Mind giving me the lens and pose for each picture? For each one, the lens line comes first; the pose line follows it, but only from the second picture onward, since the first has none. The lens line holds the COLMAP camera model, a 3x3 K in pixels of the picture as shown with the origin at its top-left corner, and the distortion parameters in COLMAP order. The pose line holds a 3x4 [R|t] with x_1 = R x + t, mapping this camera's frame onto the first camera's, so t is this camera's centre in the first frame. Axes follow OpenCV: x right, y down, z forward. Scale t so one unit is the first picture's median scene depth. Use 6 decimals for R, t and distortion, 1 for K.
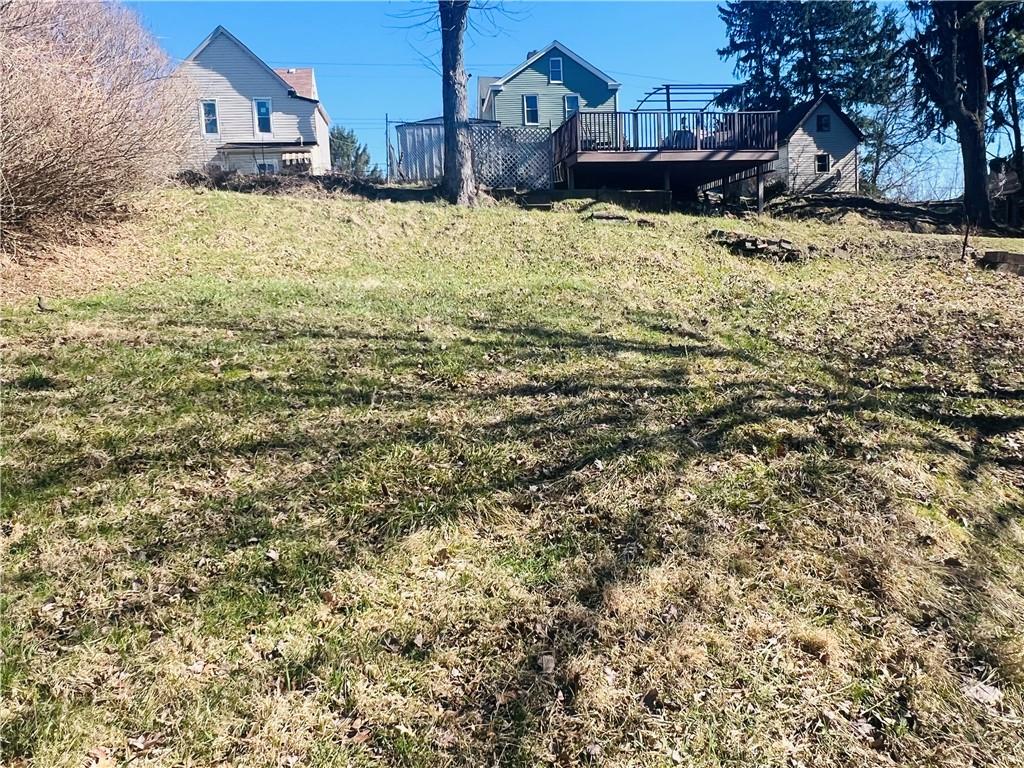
lens RADIAL K [[753.9, 0, 509.1], [0, 753.9, 380.9], [0, 0, 1]] dist [-0.010954, -0.002175]
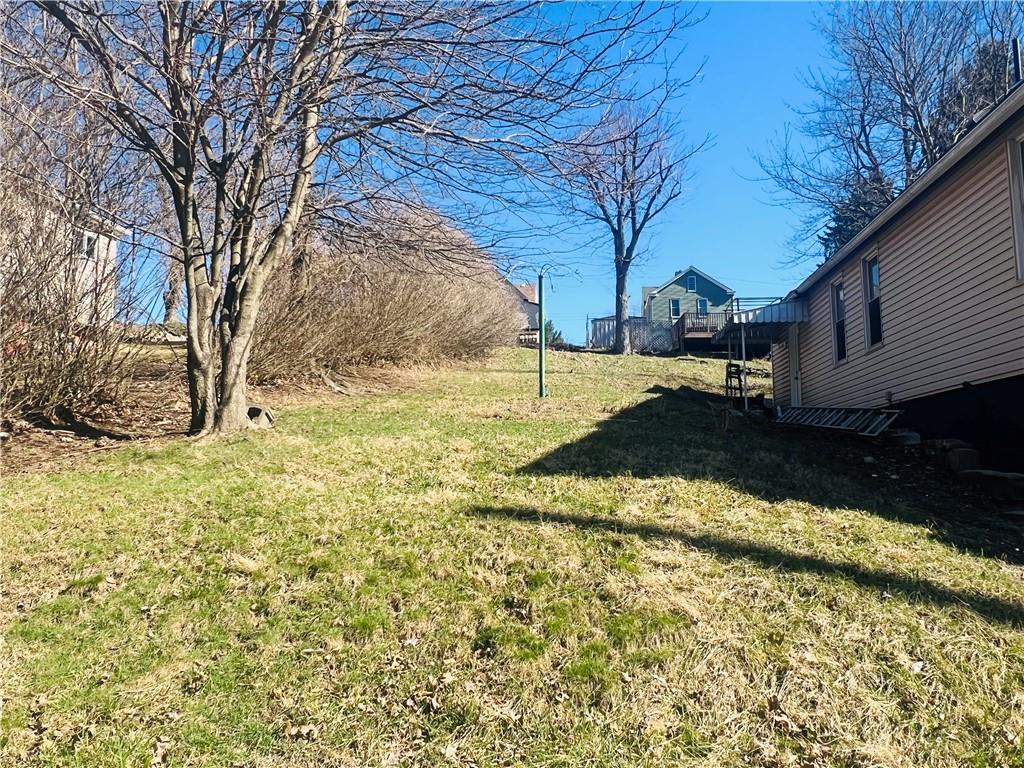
lens RADIAL K [[739.1, 0, 514.4], [0, 739.1, 385.4], [0, 0, 1]] dist [-0.003050, -0.000055]
pose [[0.974466, 0.013724, -0.224114, 0.086866], [-0.064770, 0.972882, -0.222048, 0.265385], [0.214989, 0.230895, 0.948930, -0.827427]]
